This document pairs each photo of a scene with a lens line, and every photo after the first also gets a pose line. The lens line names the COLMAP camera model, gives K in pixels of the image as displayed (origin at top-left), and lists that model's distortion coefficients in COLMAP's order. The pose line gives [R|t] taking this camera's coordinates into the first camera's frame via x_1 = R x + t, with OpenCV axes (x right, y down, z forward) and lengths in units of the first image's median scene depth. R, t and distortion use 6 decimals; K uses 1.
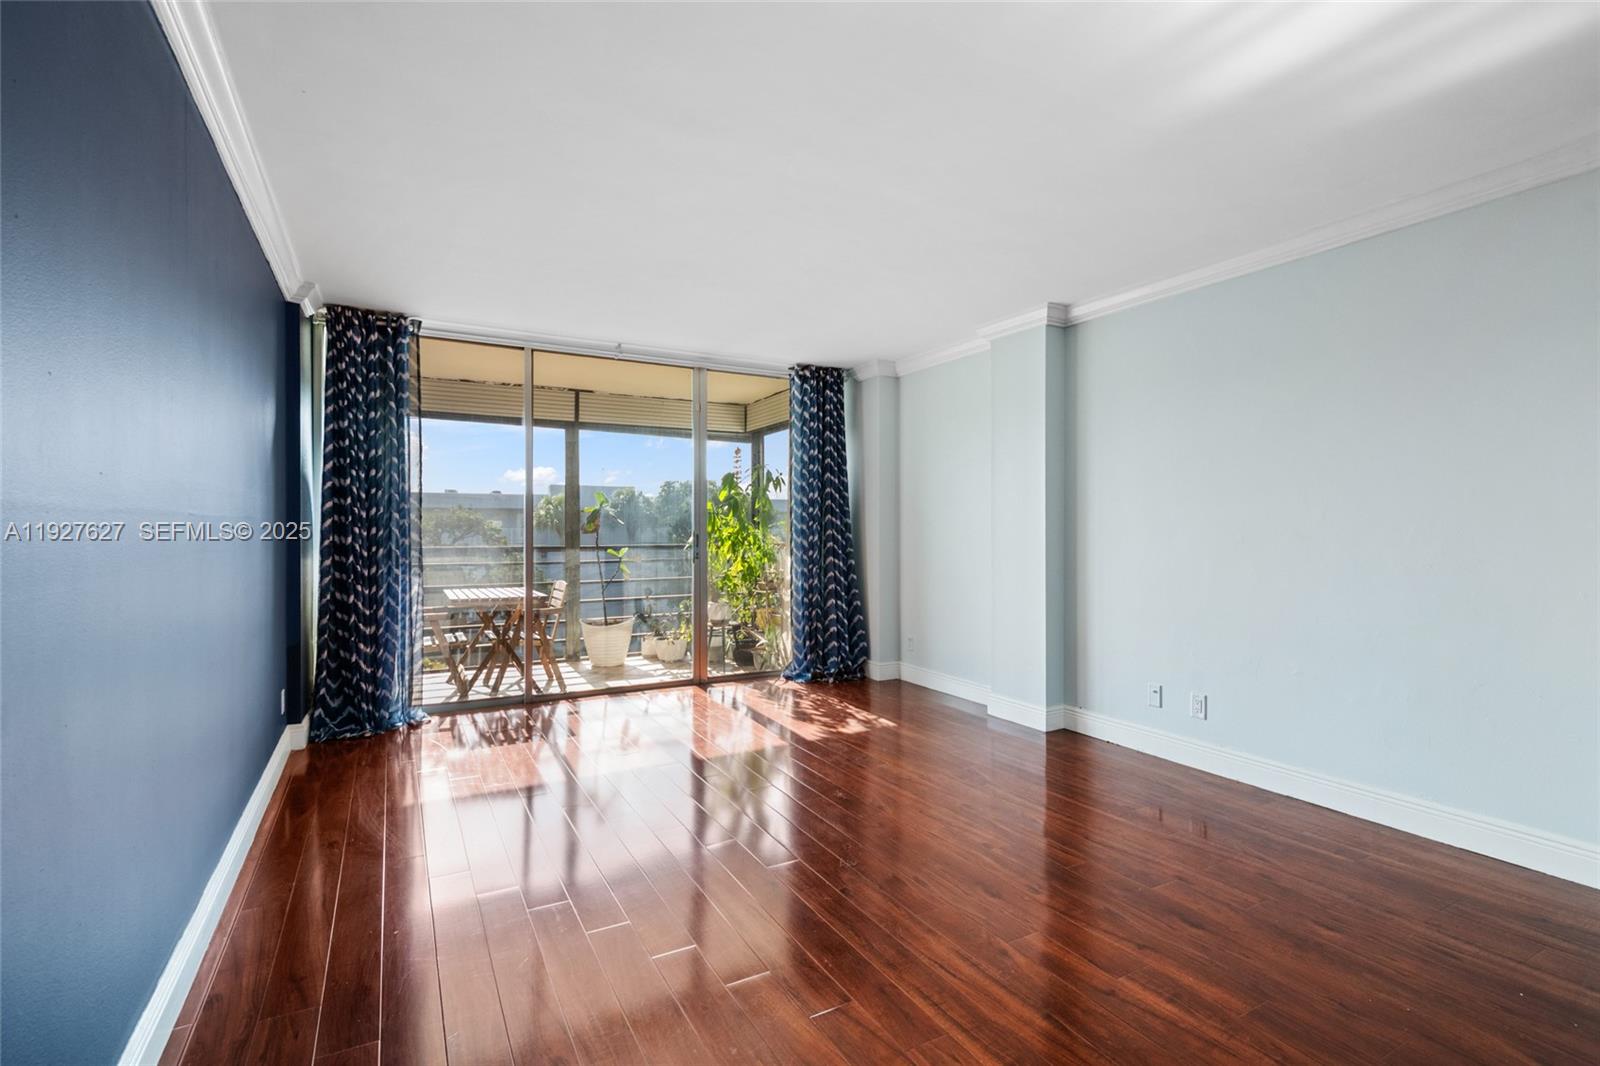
lens RADIAL K [[734.9, 0, 806.8], [0, 734.9, 531.8], [0, 0, 1]] dist [-0.001118, -0.001264]
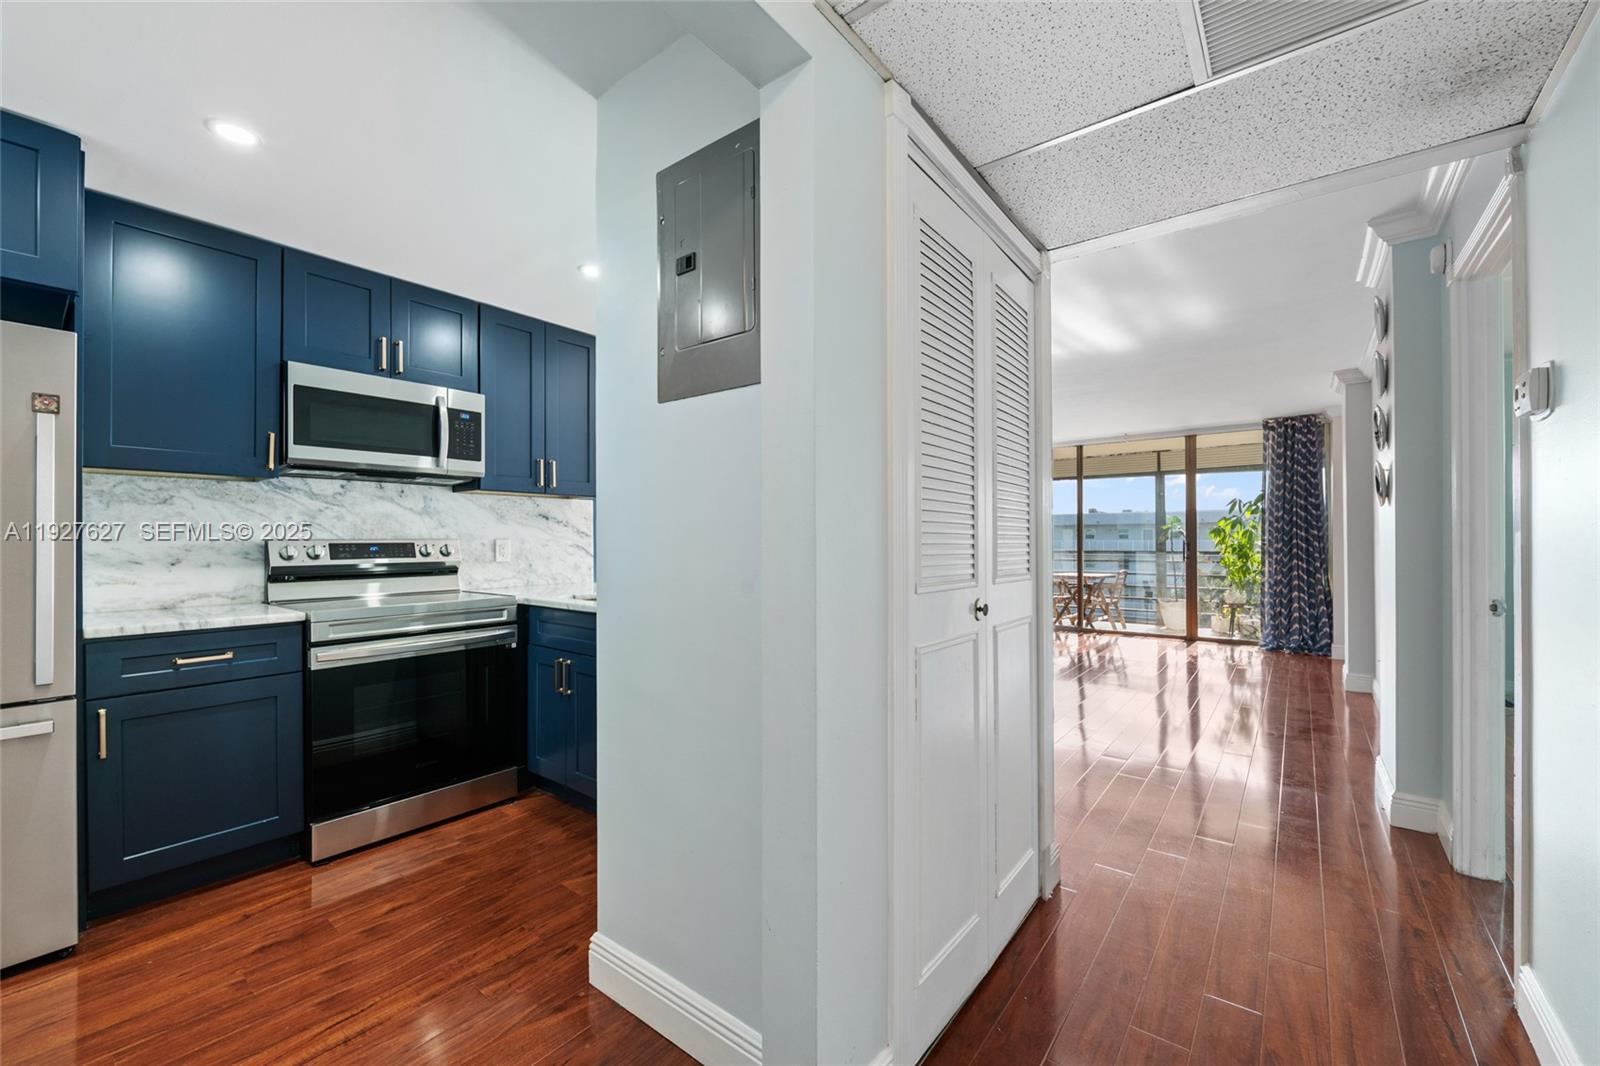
lens RADIAL K [[635.3, 0, 805.6], [0, 635.3, 536.5], [0, 0, 1]] dist [-0.000541, -0.003382]
pose [[0.390208, -0.008611, -0.920687, 0.967606], [-0.000387, 0.999955, -0.009516, 0.004123], [0.920727, 0.004069, 0.390187, -0.334356]]
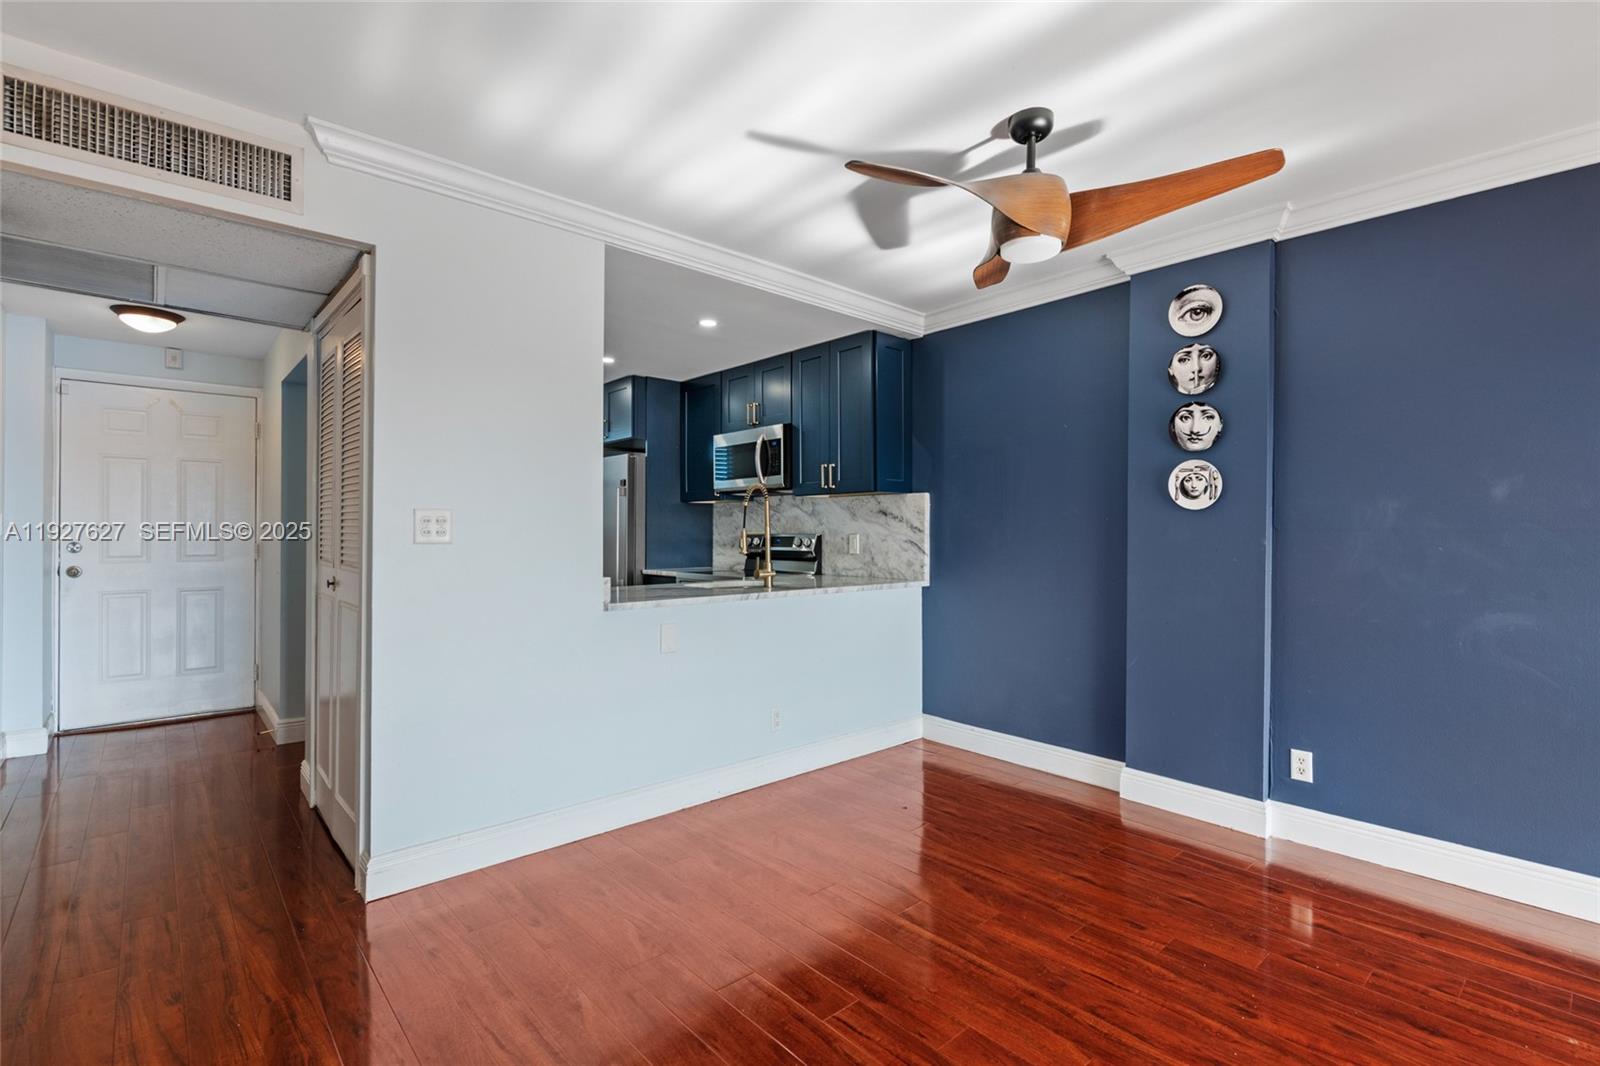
lens RADIAL K [[734.9, 0, 806.8], [0, 734.9, 531.8], [0, 0, 1]] dist [-0.001118, -0.001264]
pose [[-0.976471, -0.006761, -0.215543, 0.389988], [-0.007364, 0.999971, 0.001994, -0.005061], [0.215523, 0.003535, -0.976492, 0.634637]]
